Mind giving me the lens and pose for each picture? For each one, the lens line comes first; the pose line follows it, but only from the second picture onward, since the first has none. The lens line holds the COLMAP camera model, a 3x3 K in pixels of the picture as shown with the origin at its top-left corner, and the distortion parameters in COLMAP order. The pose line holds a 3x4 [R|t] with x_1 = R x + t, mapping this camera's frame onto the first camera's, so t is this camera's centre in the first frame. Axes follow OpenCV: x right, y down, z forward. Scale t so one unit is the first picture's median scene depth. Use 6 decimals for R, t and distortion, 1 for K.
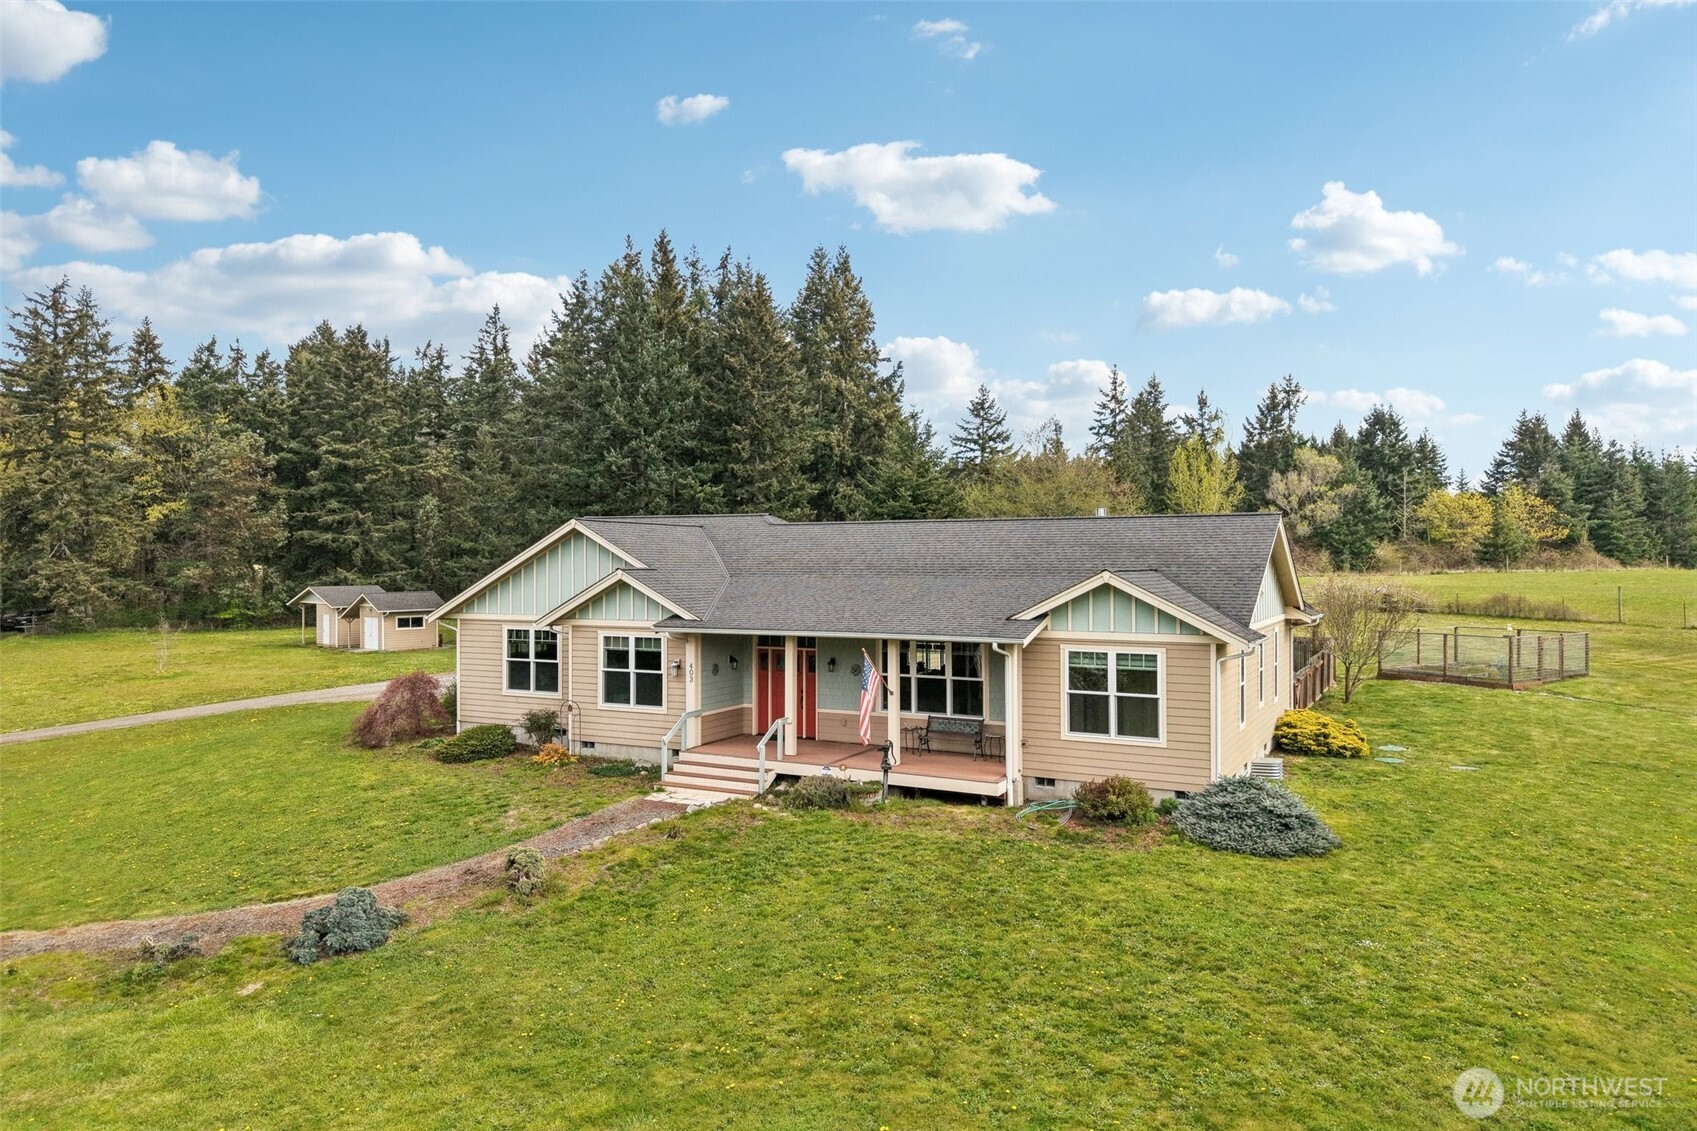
lens RADIAL K [[1142.8, 0, 853.4], [0, 1142.8, 565.7], [0, 0, 1]] dist [0.009151, -0.009503]
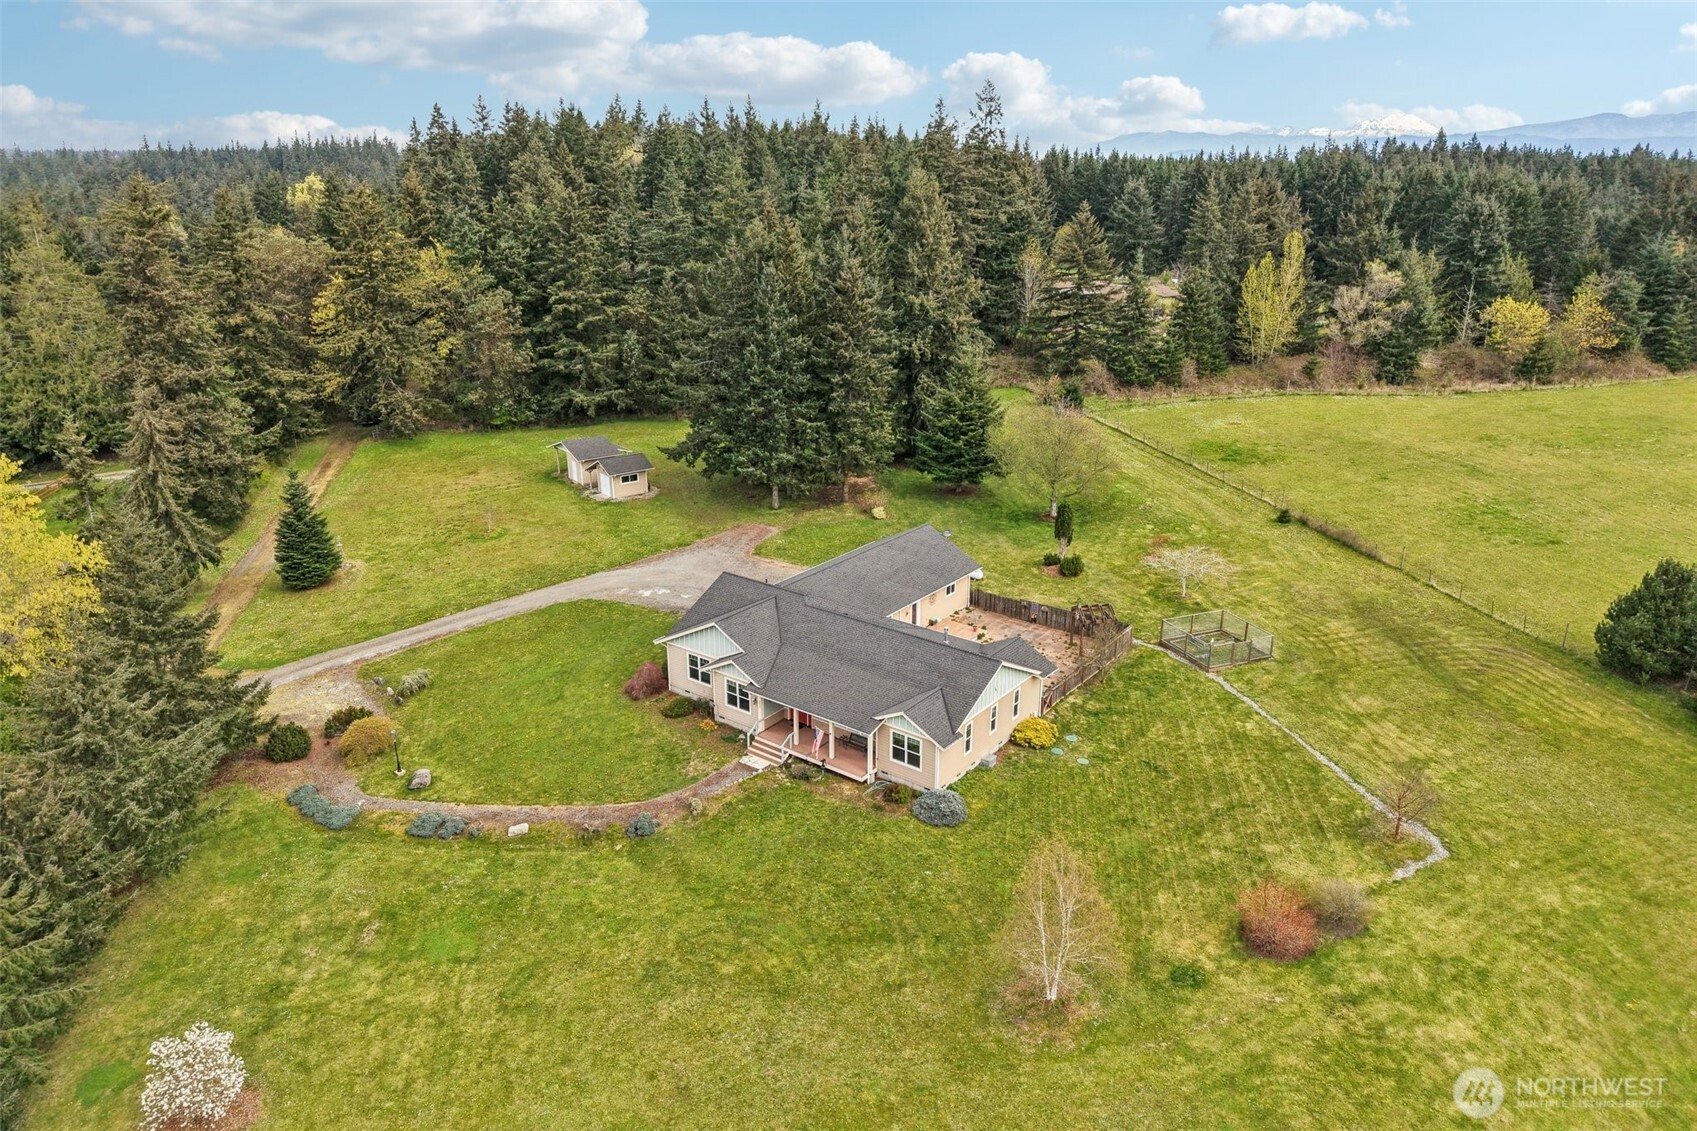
lens RADIAL K [[1142.8, 0, 853.4], [0, 1142.8, 565.7], [0, 0, 1]] dist [0.009151, -0.009503]
pose [[0.986911, 0.056233, -0.151145, 0.132003], [-0.003468, 0.944420, 0.328723, -0.319560], [0.161230, -0.323896, 0.932253, -0.373053]]
